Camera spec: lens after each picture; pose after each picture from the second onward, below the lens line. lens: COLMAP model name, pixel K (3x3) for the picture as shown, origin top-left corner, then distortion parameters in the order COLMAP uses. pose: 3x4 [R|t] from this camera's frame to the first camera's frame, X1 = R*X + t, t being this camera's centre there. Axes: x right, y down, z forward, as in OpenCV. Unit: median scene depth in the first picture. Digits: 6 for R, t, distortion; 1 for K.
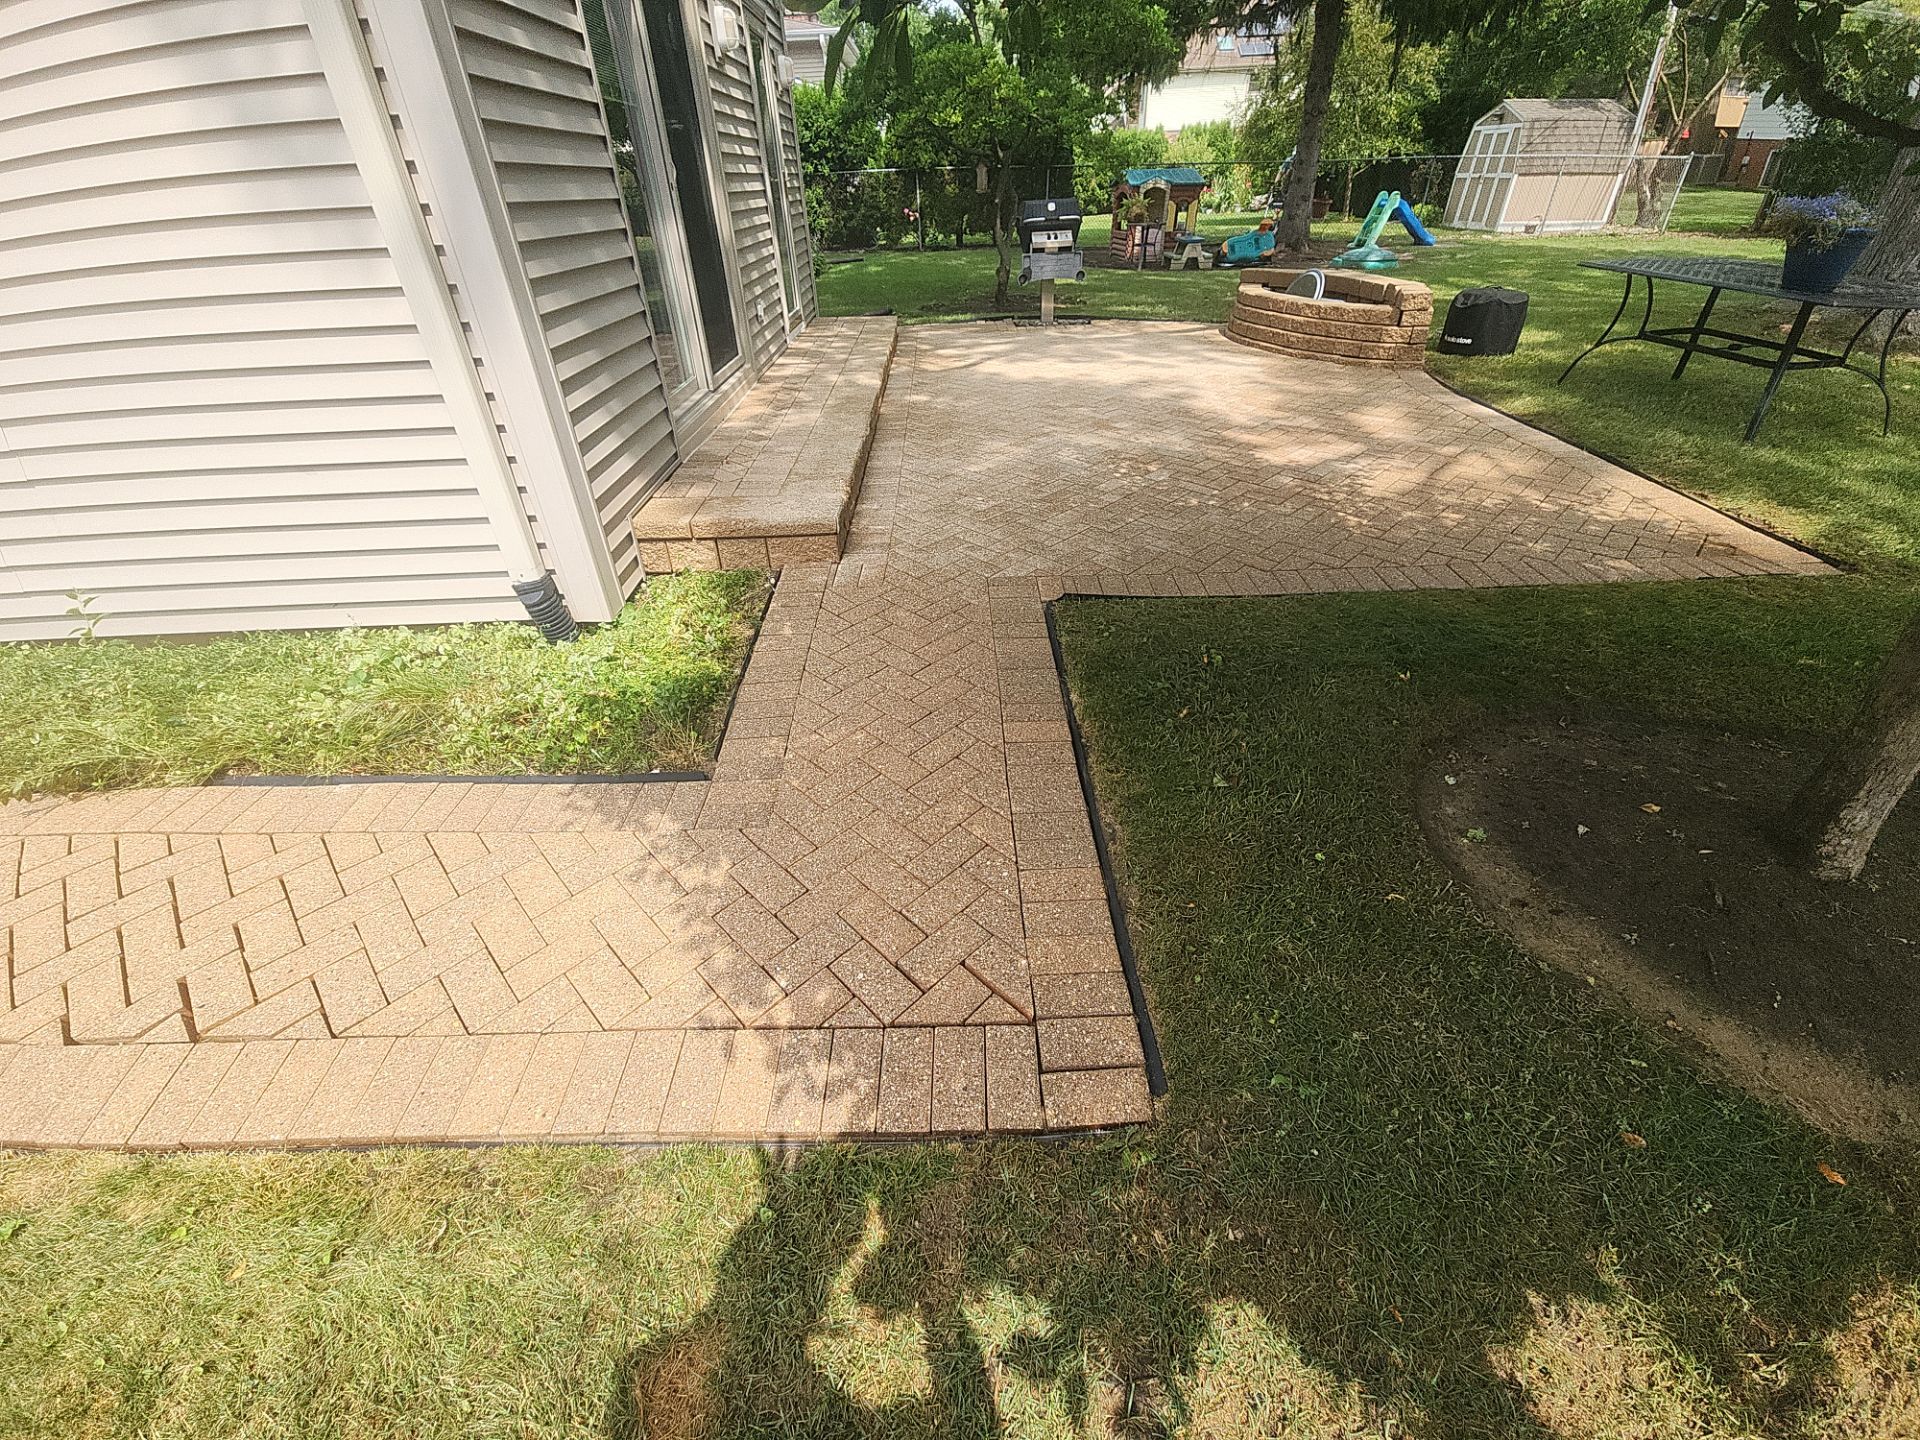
lens RADIAL K [[752.8, 0, 960.7], [0, 752.8, 714.6], [0, 0, 1]] dist [0.029931, -0.017458]
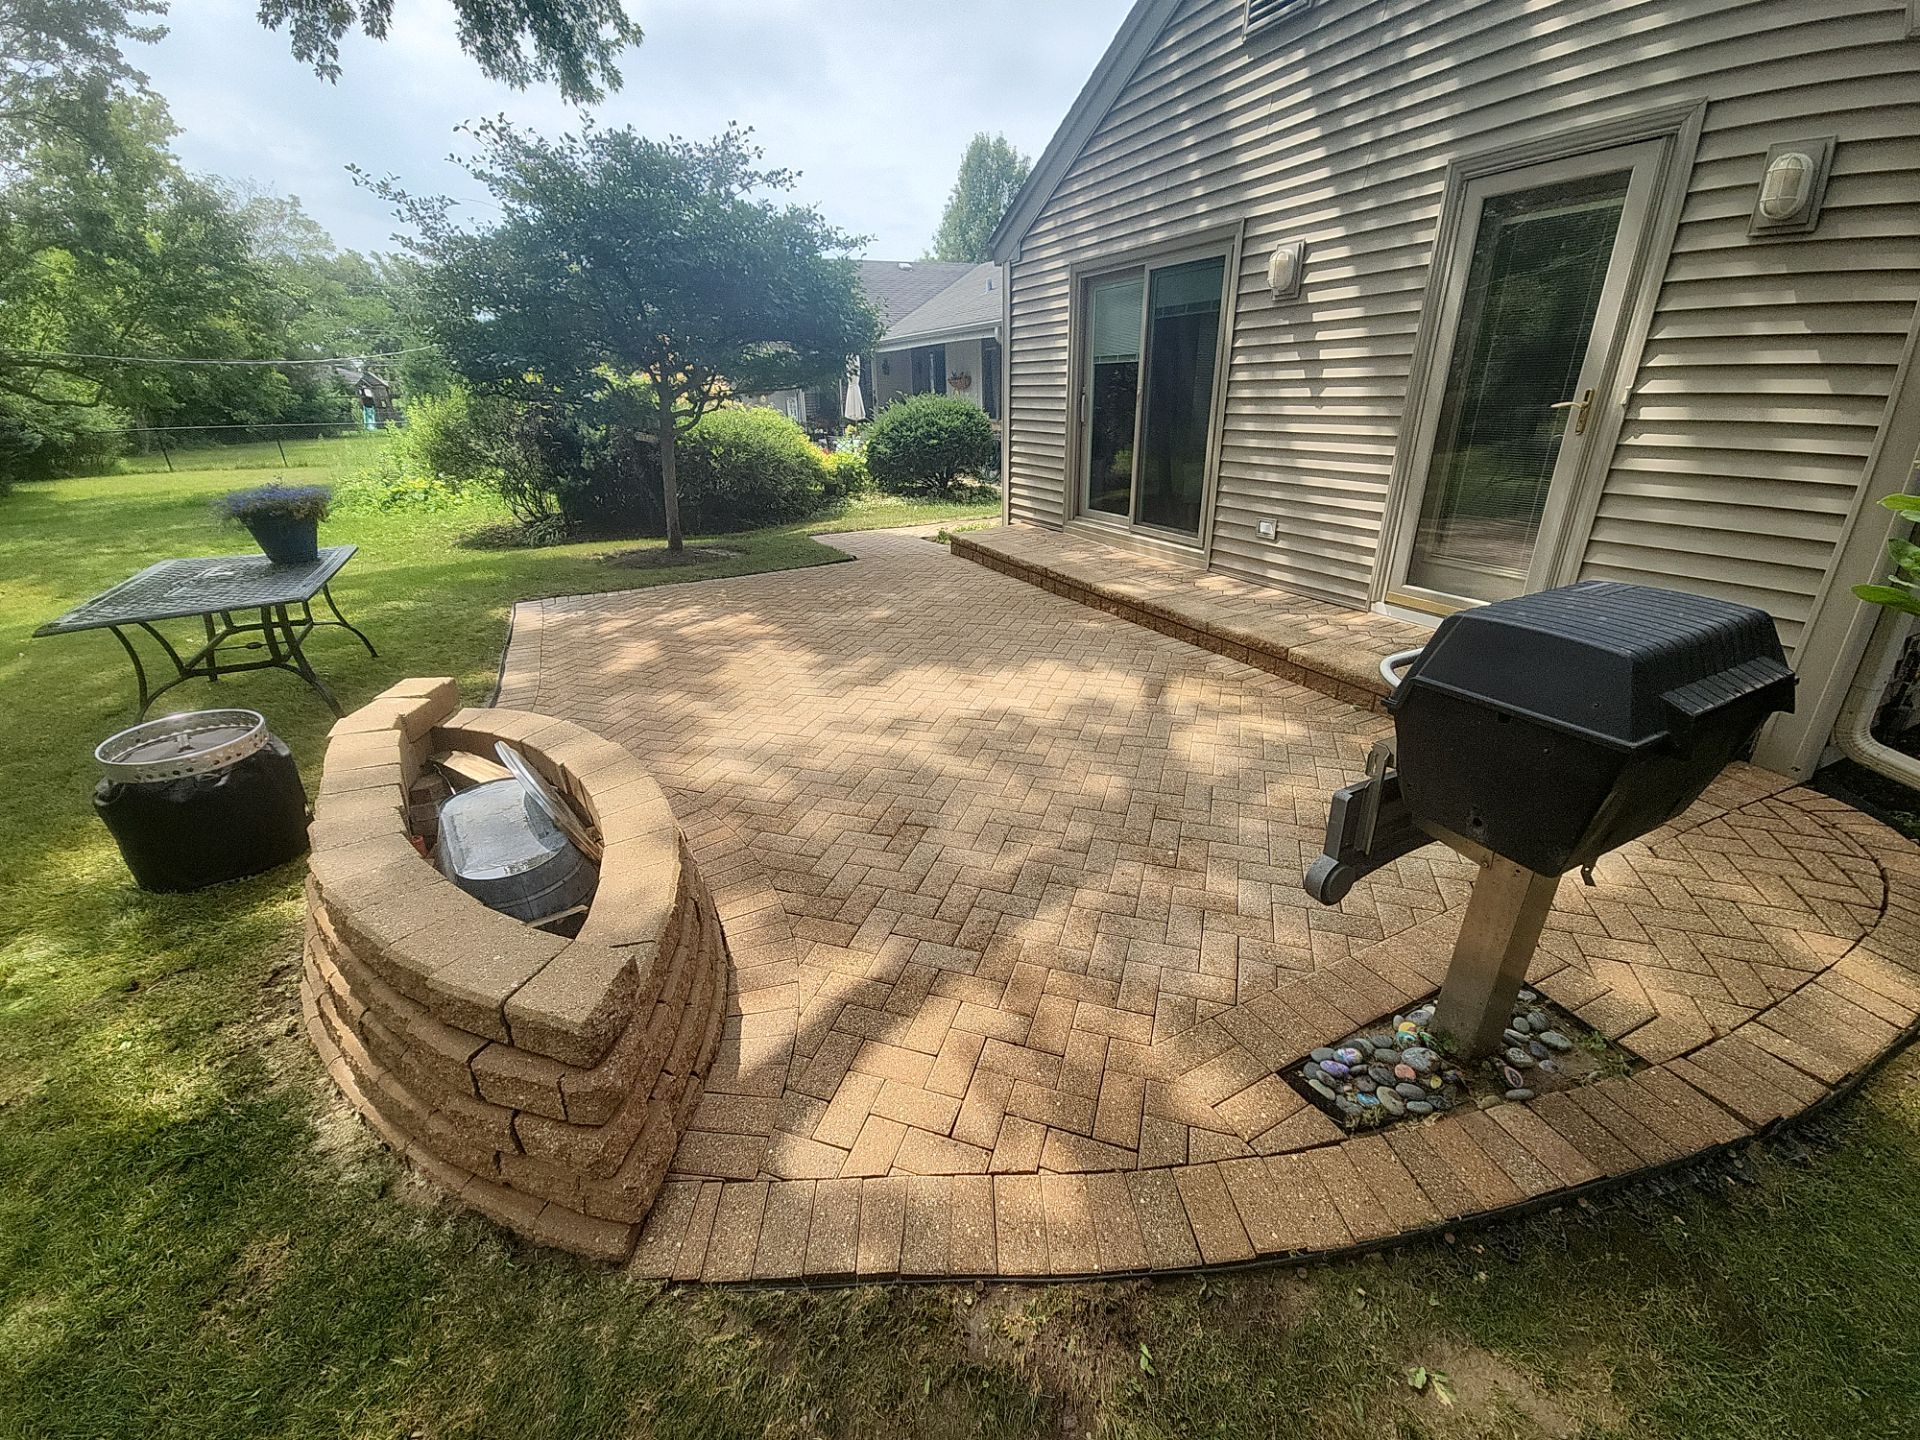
lens RADIAL K [[783.7, 0, 956.8], [0, 783.7, 728.2], [0, 0, 1]] dist [0.001119, -0.004684]
pose [[-0.905867, 0.224821, -0.358971, 0.560764], [-0.189420, 0.543007, 0.818085, -1.306445], [0.378847, 0.809073, -0.449306, 1.740790]]
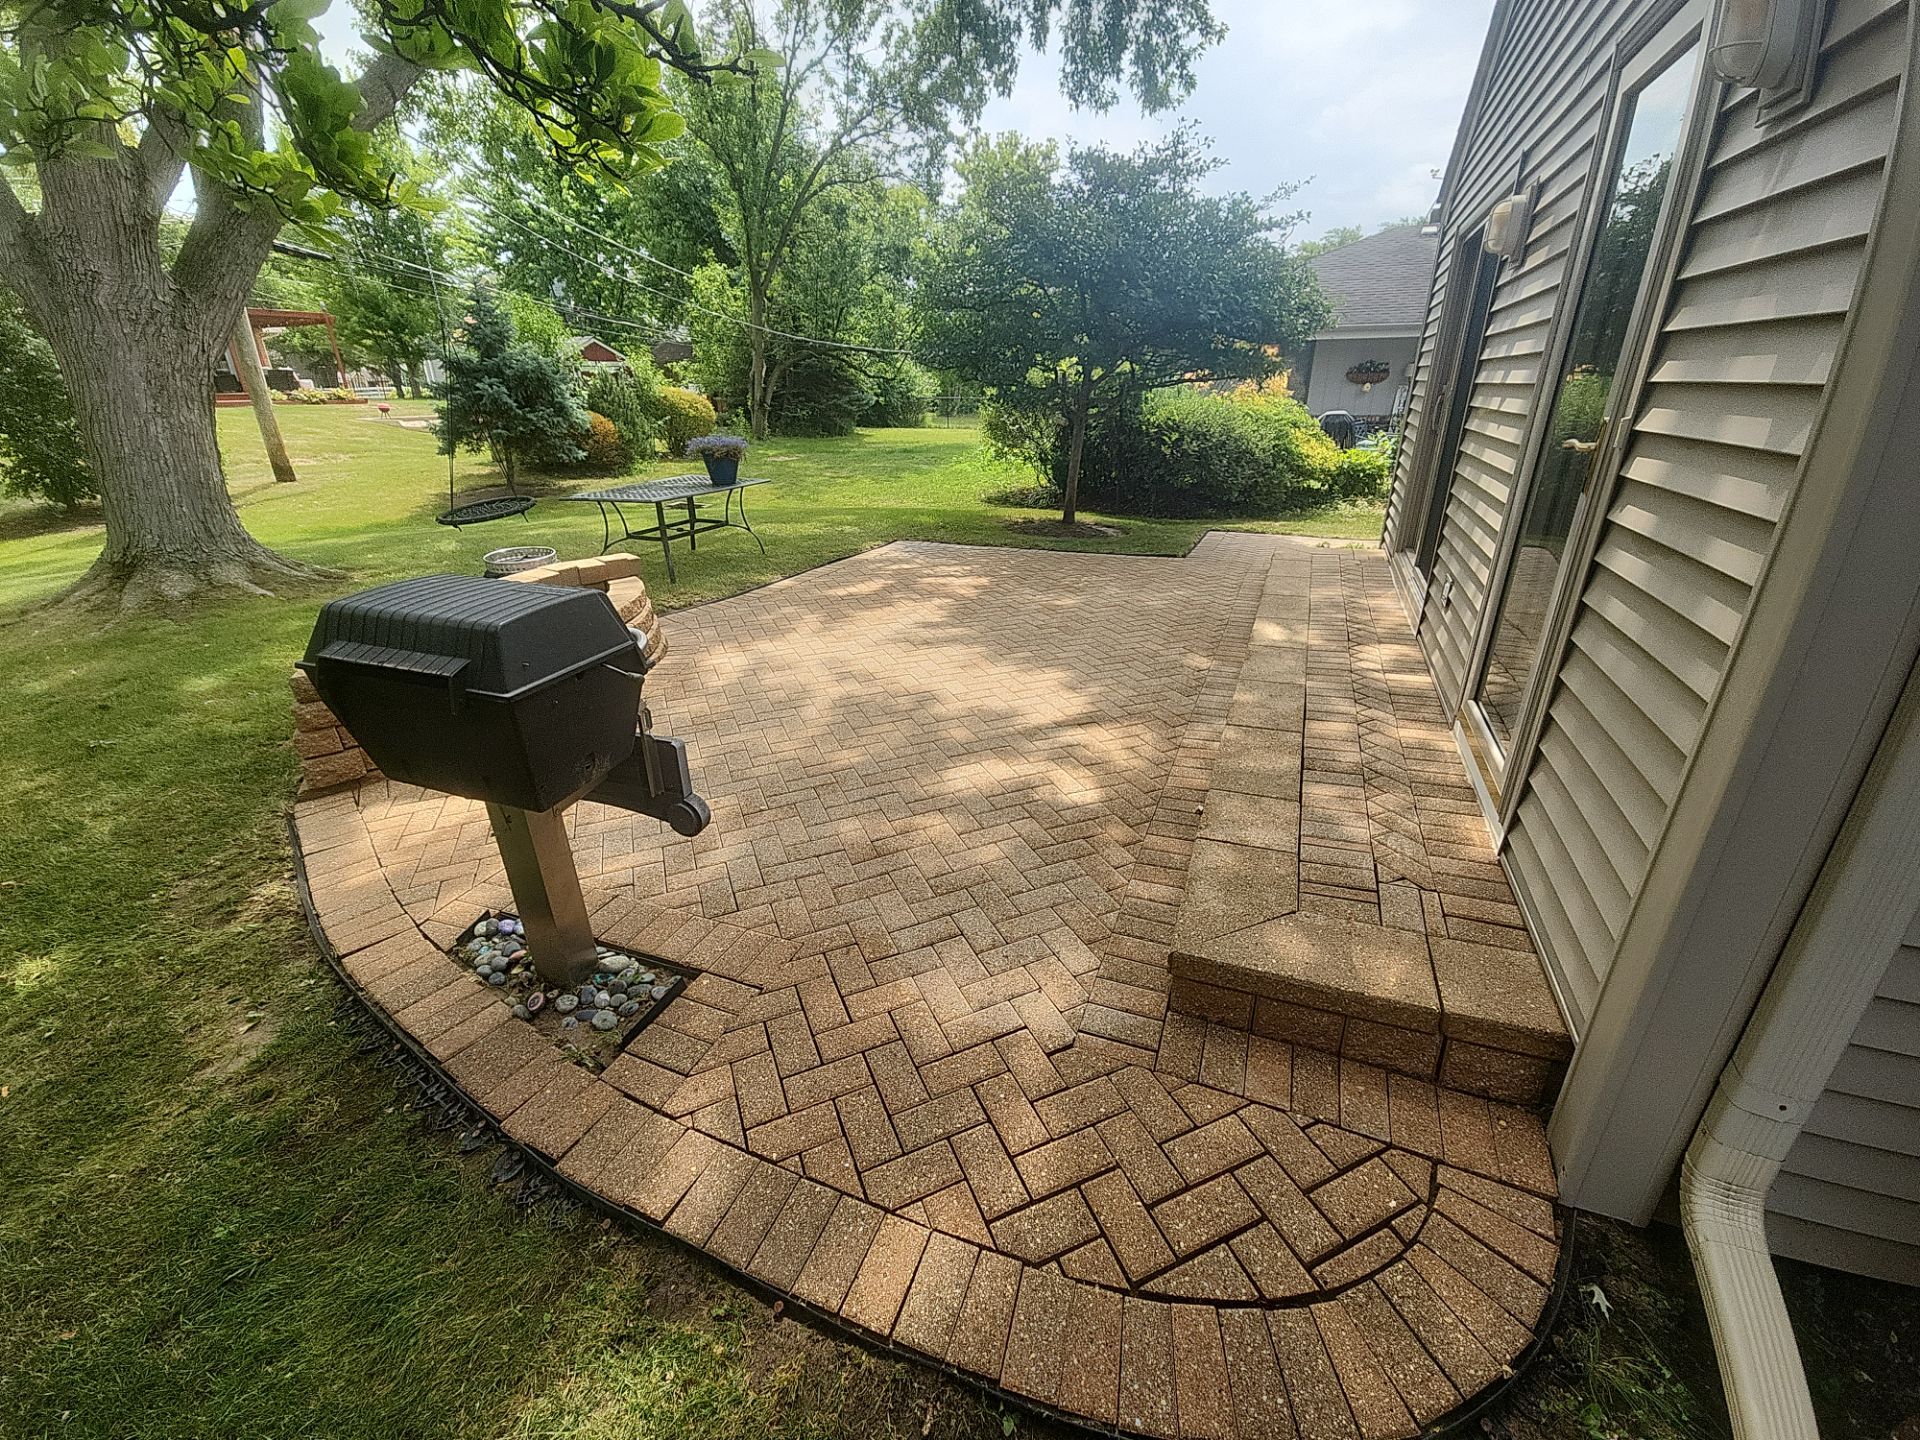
lens RADIAL K [[797.9, 0, 952.8], [0, 797.9, 714.1], [0, 0, 1]] dist [0.002830, 0.000111]
pose [[-0.917906, -0.110458, 0.381113, -0.169813], [0.261039, 0.555270, 0.789642, -1.341522], [-0.298843, 0.824302, -0.480852, 1.823857]]
